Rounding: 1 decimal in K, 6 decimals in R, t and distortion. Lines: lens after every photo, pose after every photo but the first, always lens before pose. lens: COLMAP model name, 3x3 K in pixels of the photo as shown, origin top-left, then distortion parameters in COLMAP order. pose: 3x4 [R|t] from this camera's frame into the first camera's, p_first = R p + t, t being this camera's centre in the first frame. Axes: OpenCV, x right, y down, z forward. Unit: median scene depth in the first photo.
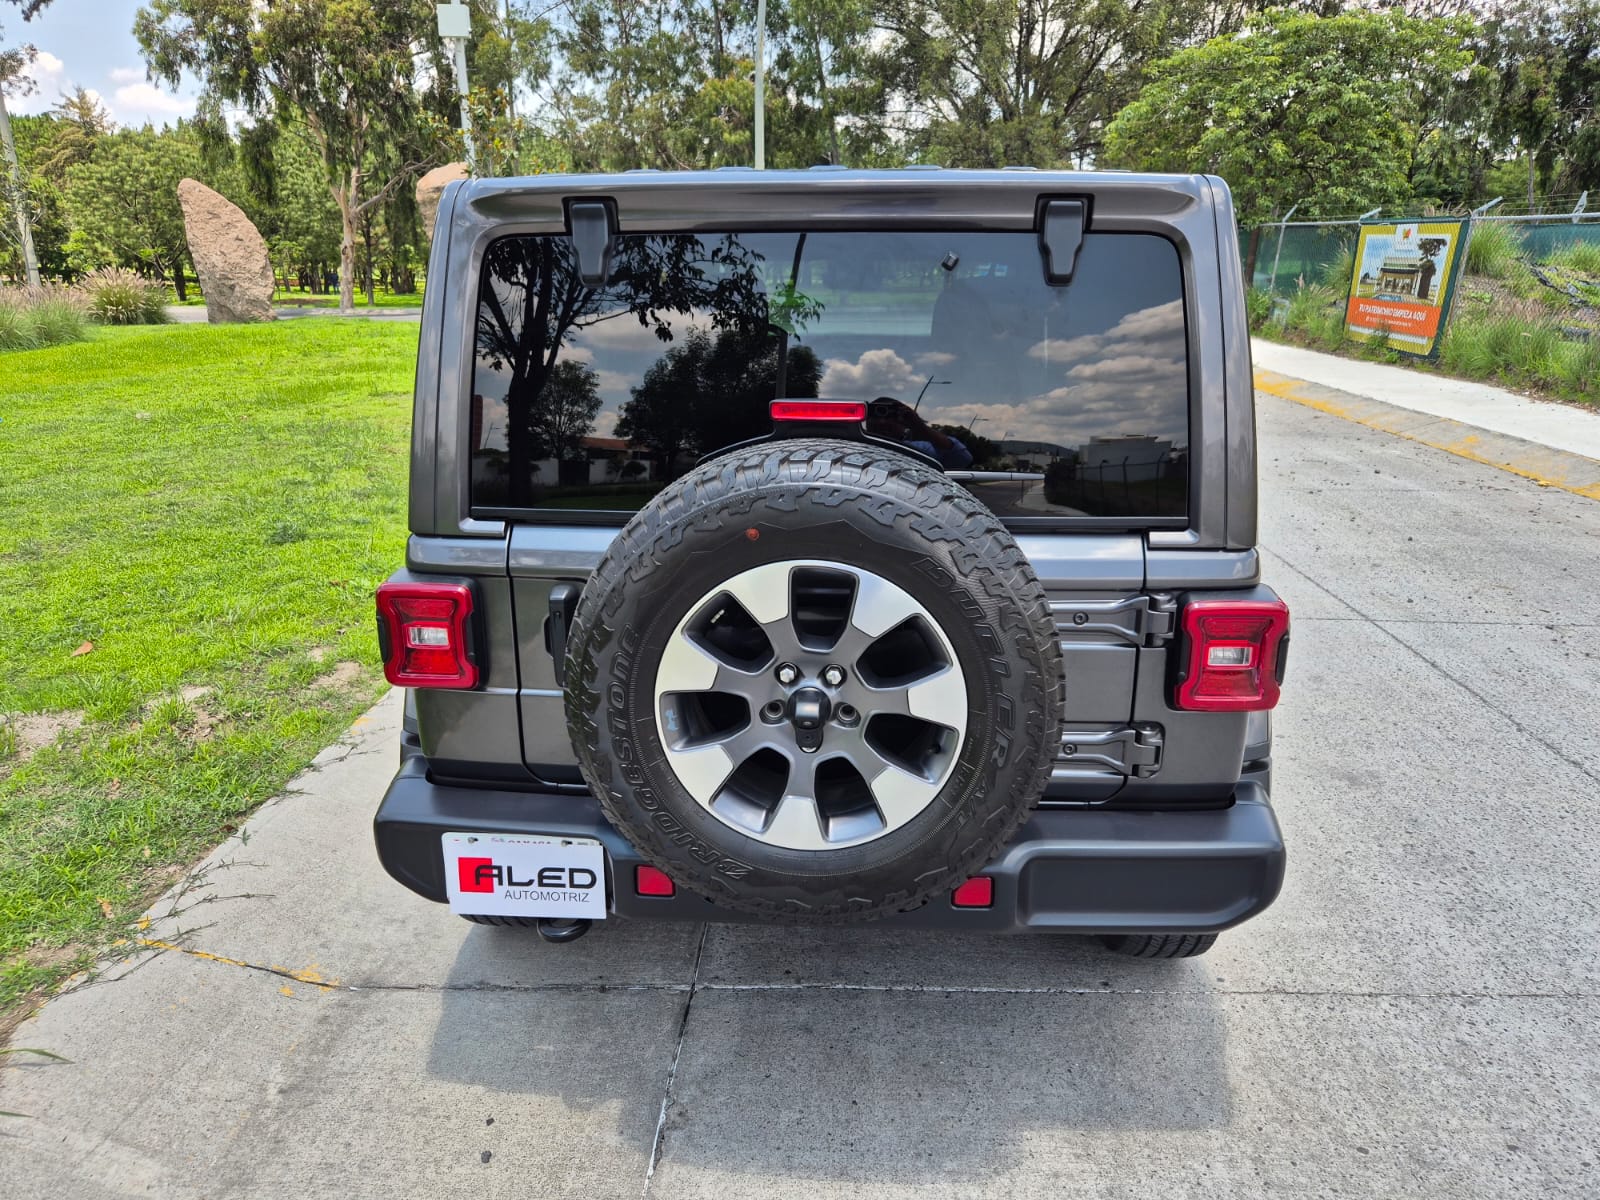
lens RADIAL K [[1077.4, 0, 797.6], [0, 1077.4, 602.2], [0, 0, 1]] dist [0.043052, -0.027125]
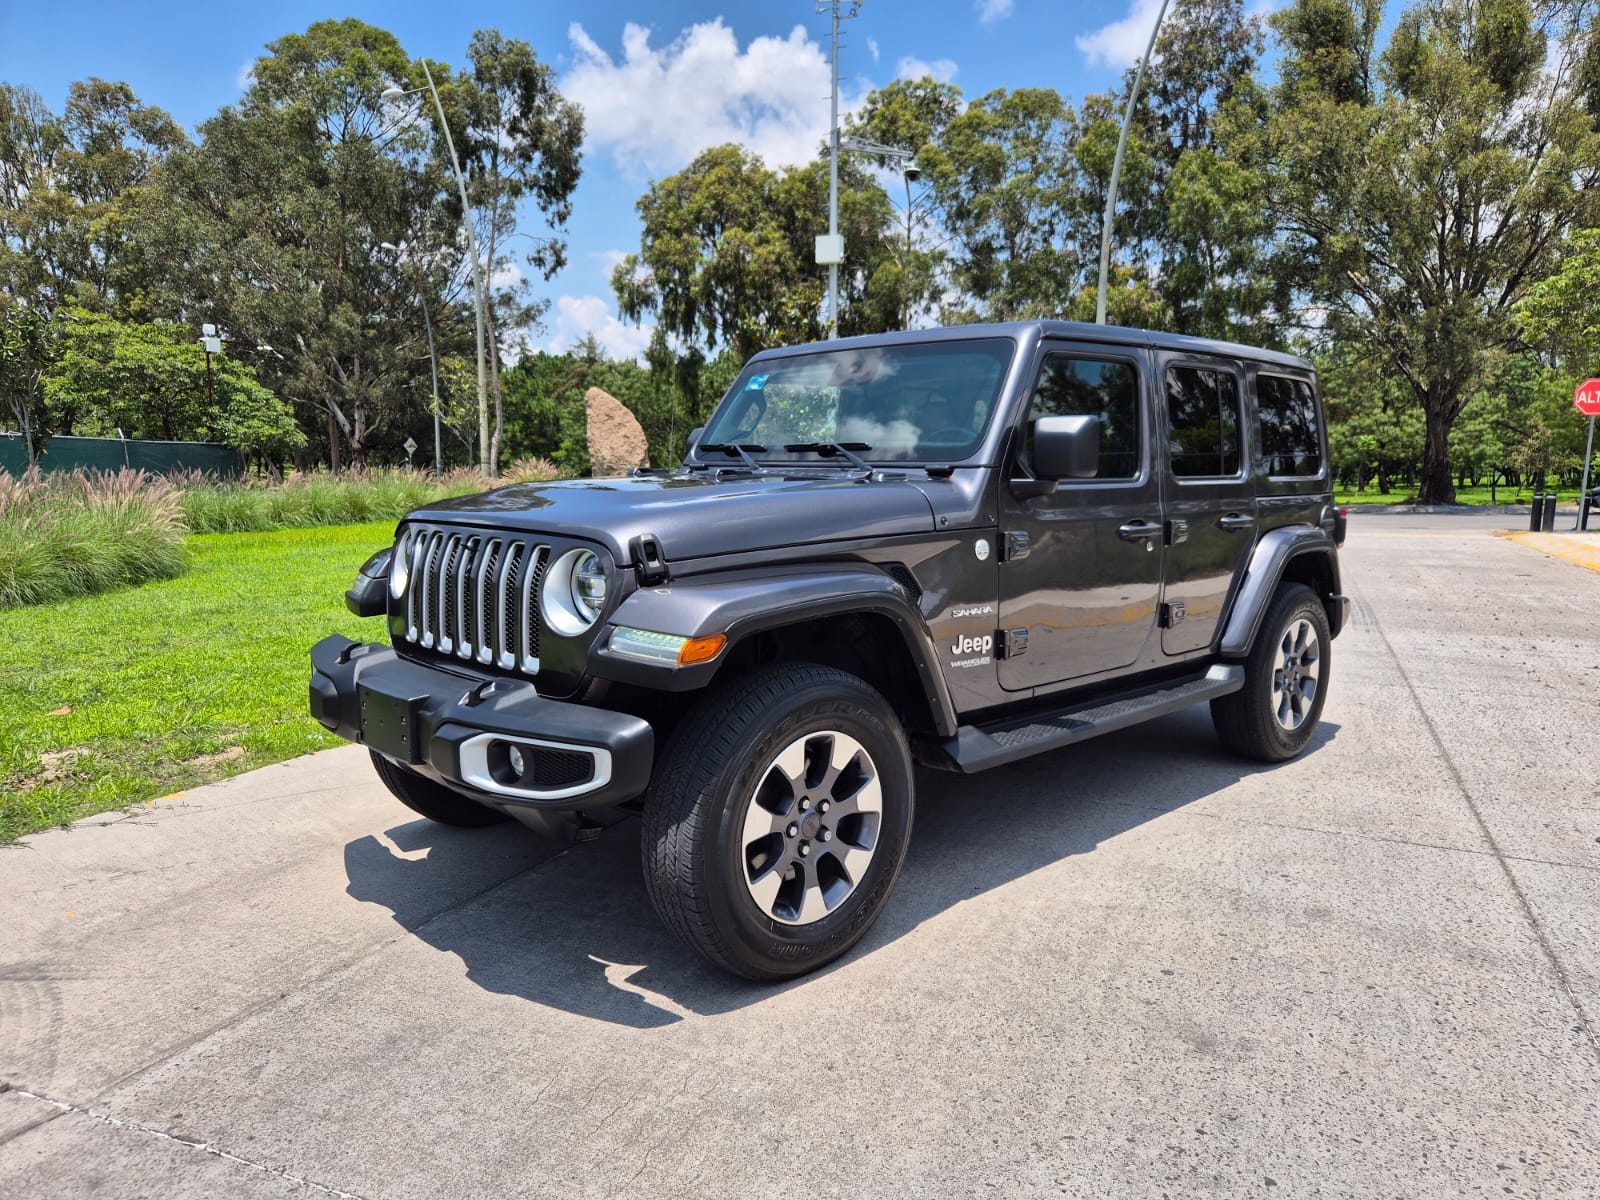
lens RADIAL K [[1072.9, 0, 804.6], [0, 1072.9, 620.8], [0, 0, 1]] dist [0.065085, -0.054724]
pose [[0.931994, 0.055291, -0.358231, 0.088753], [-0.114160, 0.982777, -0.145319, 0.005382], [0.344027, 0.176332, 0.922254, 0.042949]]
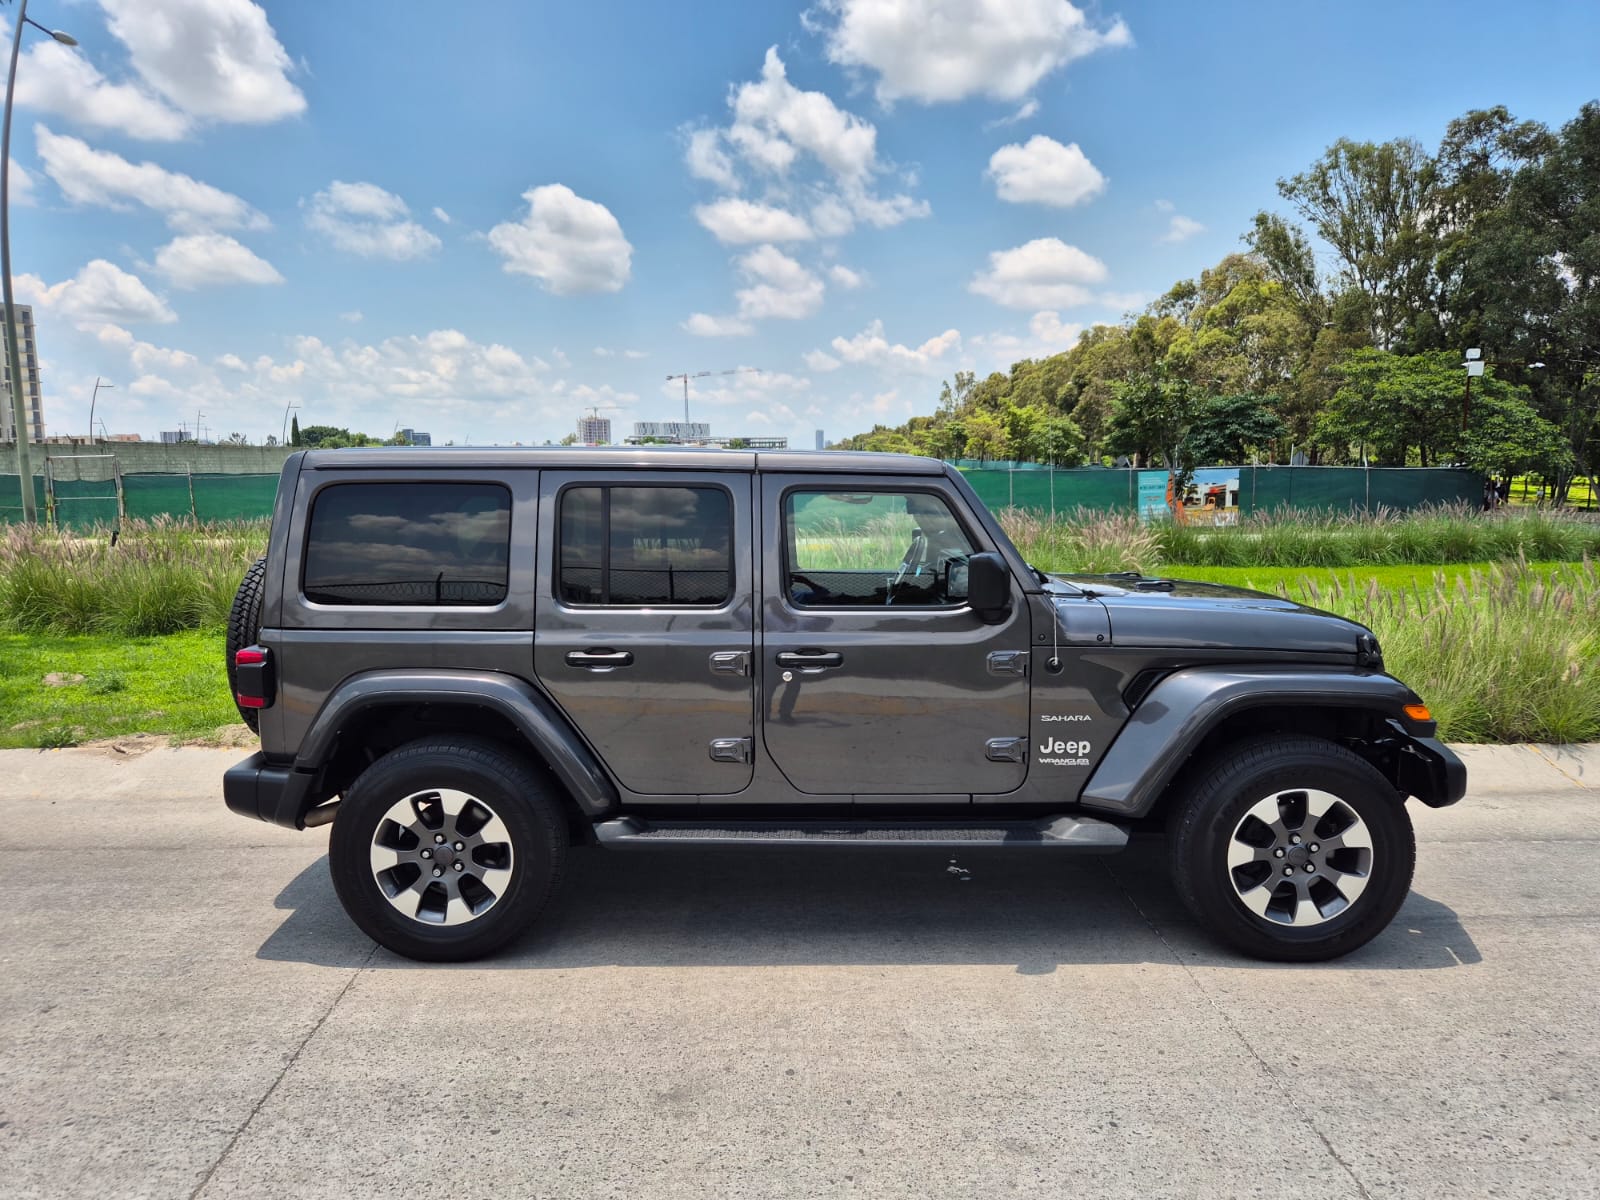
lens RADIAL K [[1072.9, 0, 804.6], [0, 1072.9, 620.8], [0, 0, 1]] dist [0.065085, -0.054724]
pose [[0.067275, 0.132325, -0.988921, 0.226474], [-0.300361, 0.947873, 0.106399, -0.052818], [0.951450, 0.289875, 0.103514, 0.159342]]
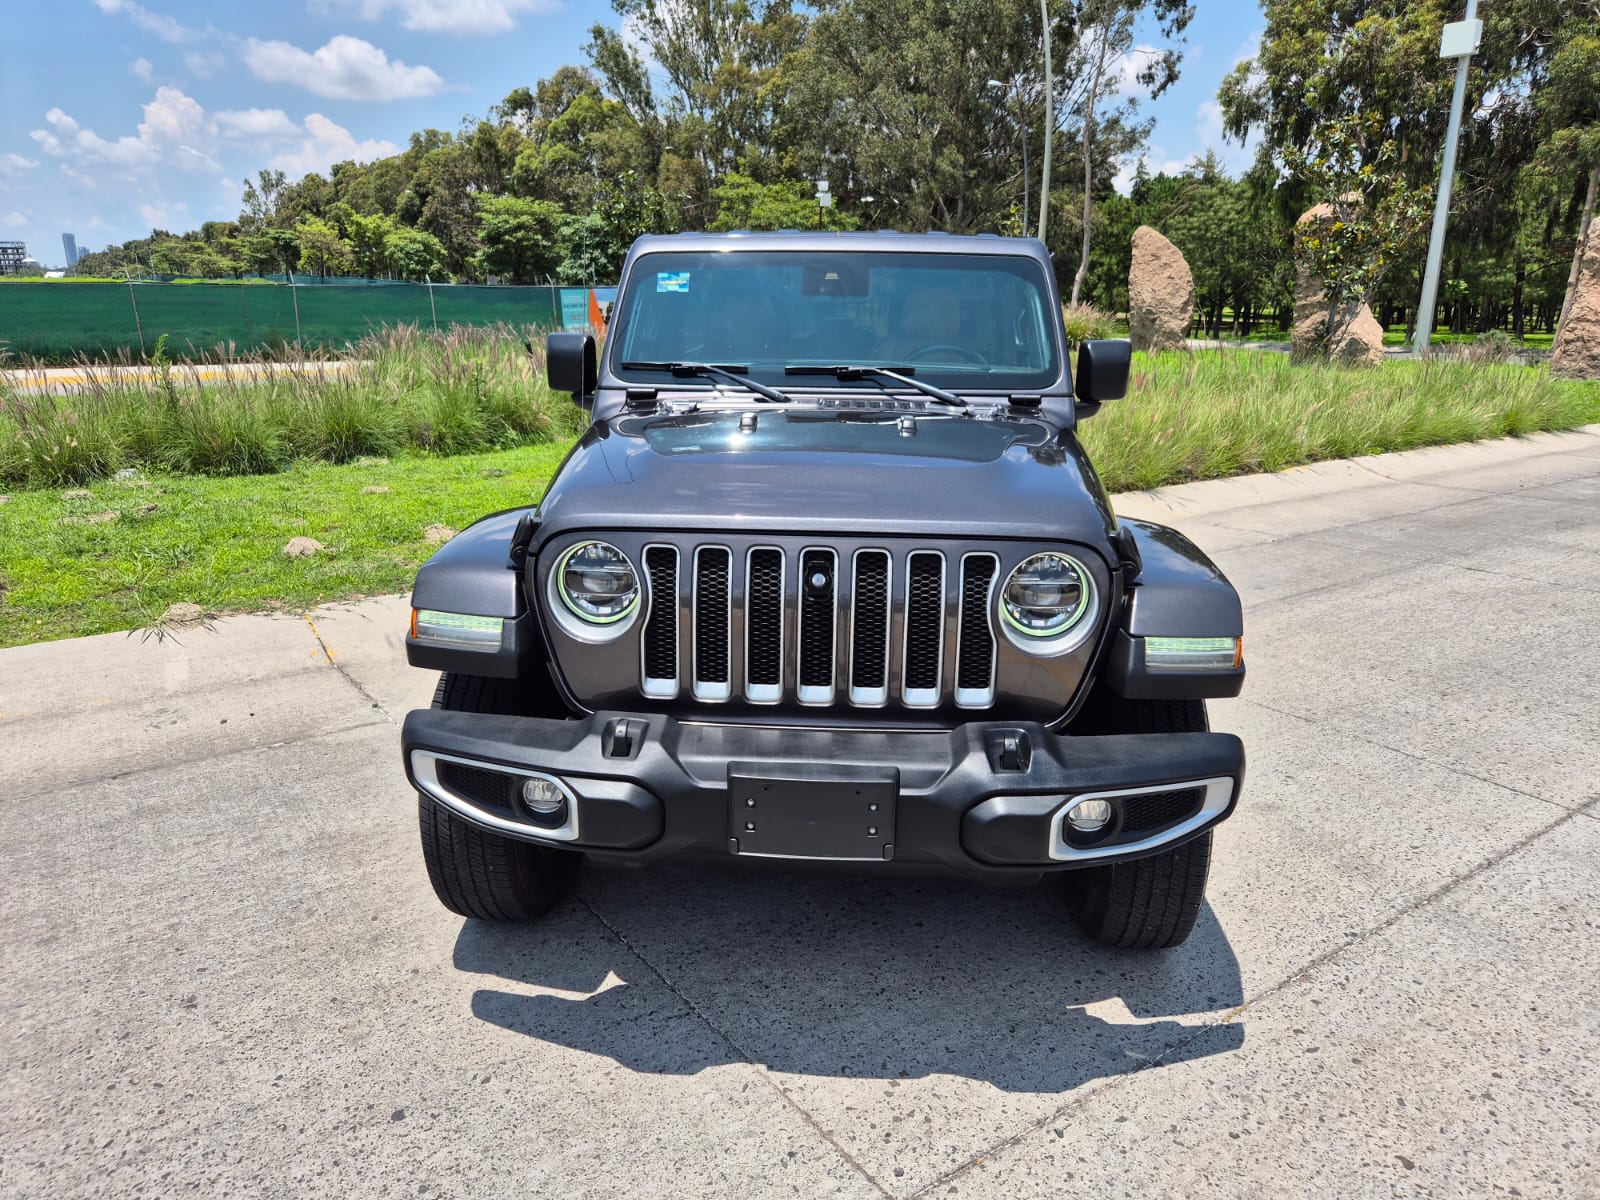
lens RADIAL K [[1074.5, 0, 791.1], [0, 1074.5, 601.7], [0, 0, 1]] dist [0.068738, -0.058364]
pose [[0.601077, 0.216001, -0.769448, 0.182320], [-0.241988, 0.966778, 0.082359, -0.011583], [0.761674, 0.136693, 0.633378, 0.050046]]
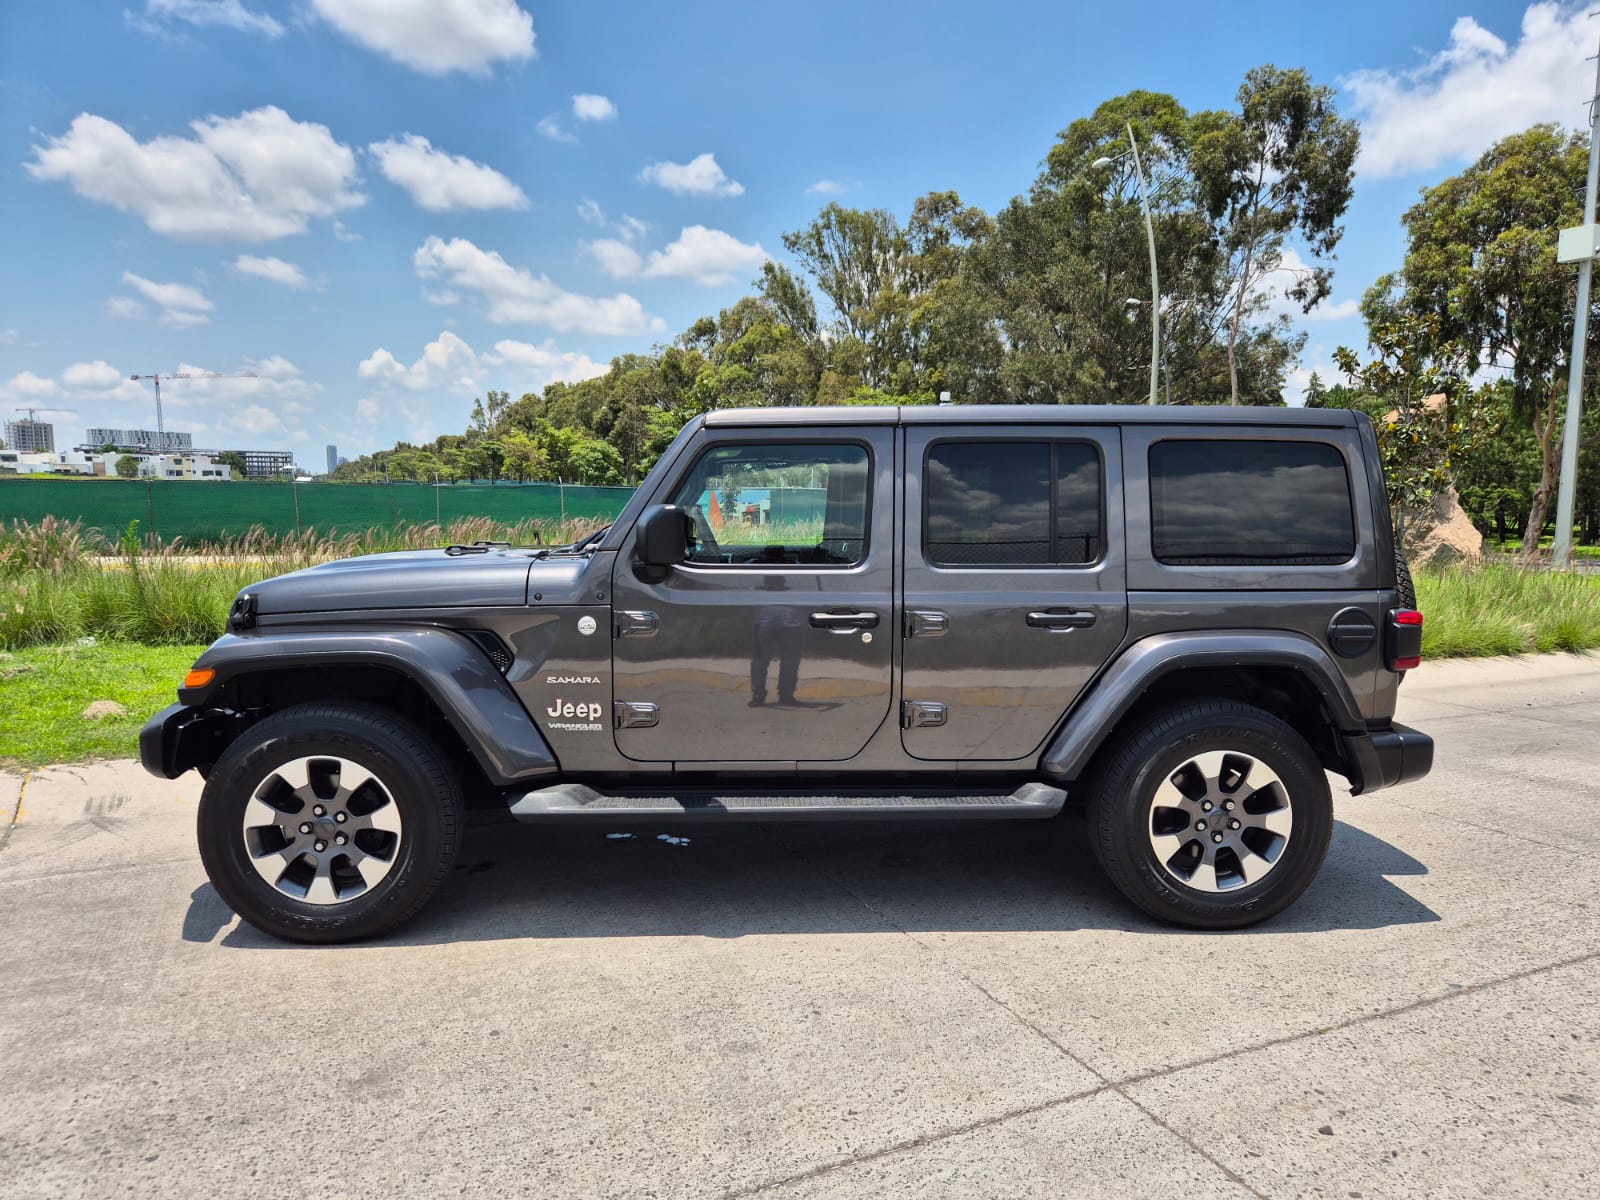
lens RADIAL K [[1069.1, 0, 803.9], [0, 1069.1, 628.9], [0, 0, 1]] dist [0.071436, -0.060127]
pose [[0.469515, 0.107548, -0.876350, 0.224741], [-0.276781, 0.960452, -0.030419, -0.034986], [0.838420, 0.256839, 0.480714, 0.142865]]
